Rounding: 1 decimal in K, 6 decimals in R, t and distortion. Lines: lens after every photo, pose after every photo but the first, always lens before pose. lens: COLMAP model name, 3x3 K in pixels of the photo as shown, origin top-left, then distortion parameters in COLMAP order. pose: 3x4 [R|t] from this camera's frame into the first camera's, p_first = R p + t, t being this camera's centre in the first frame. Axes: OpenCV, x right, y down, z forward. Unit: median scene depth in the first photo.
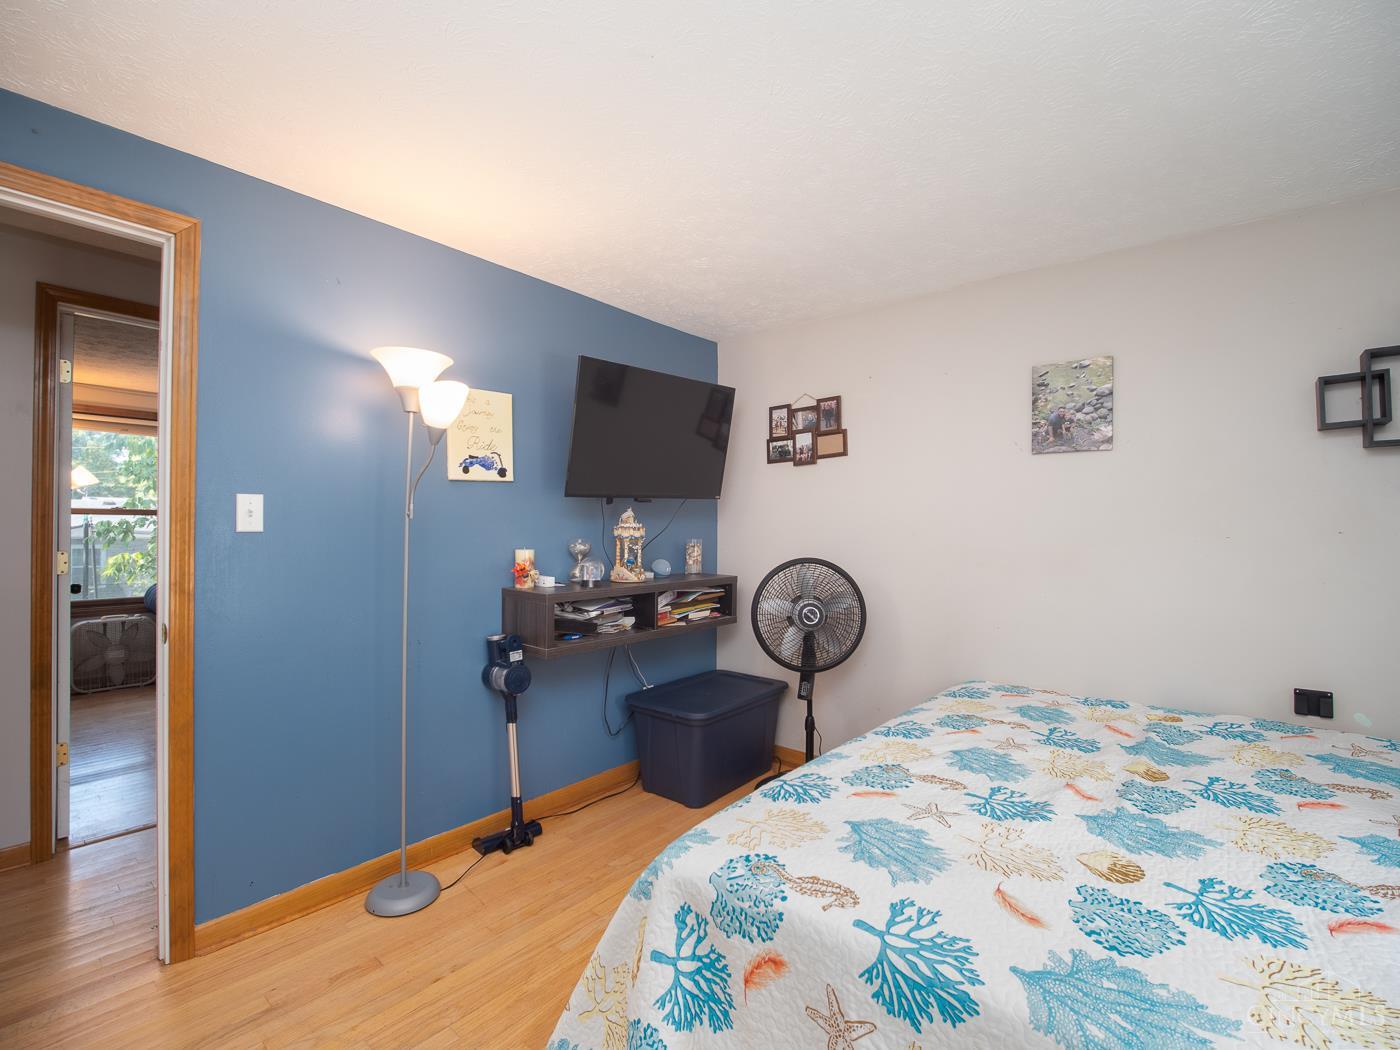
lens RADIAL K [[644.4, 0, 689.0], [0, 644.4, 522.5], [0, 0, 1]] dist [-0.020052, -0.000439]
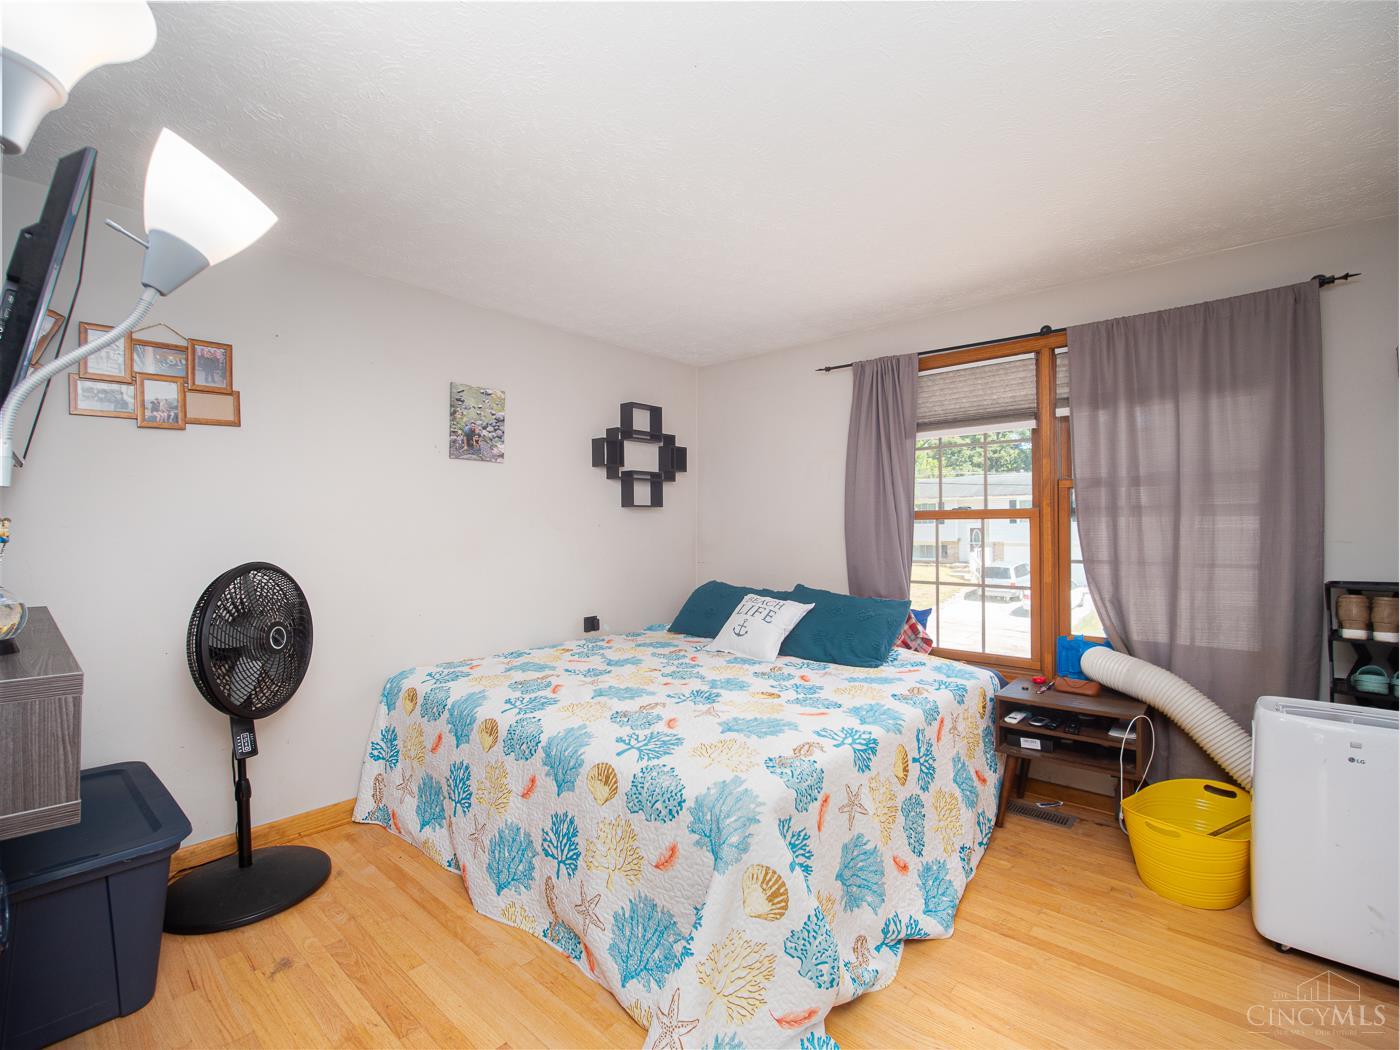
lens RADIAL K [[644.4, 0, 689.0], [0, 644.4, 522.5], [0, 0, 1]] dist [-0.020052, -0.000439]
pose [[0.015664, 0.003583, 0.999871, -0.646095], [-0.007252, 0.999968, -0.003470, 0.009832], [-0.999851, -0.007197, 0.015689, 0.592519]]
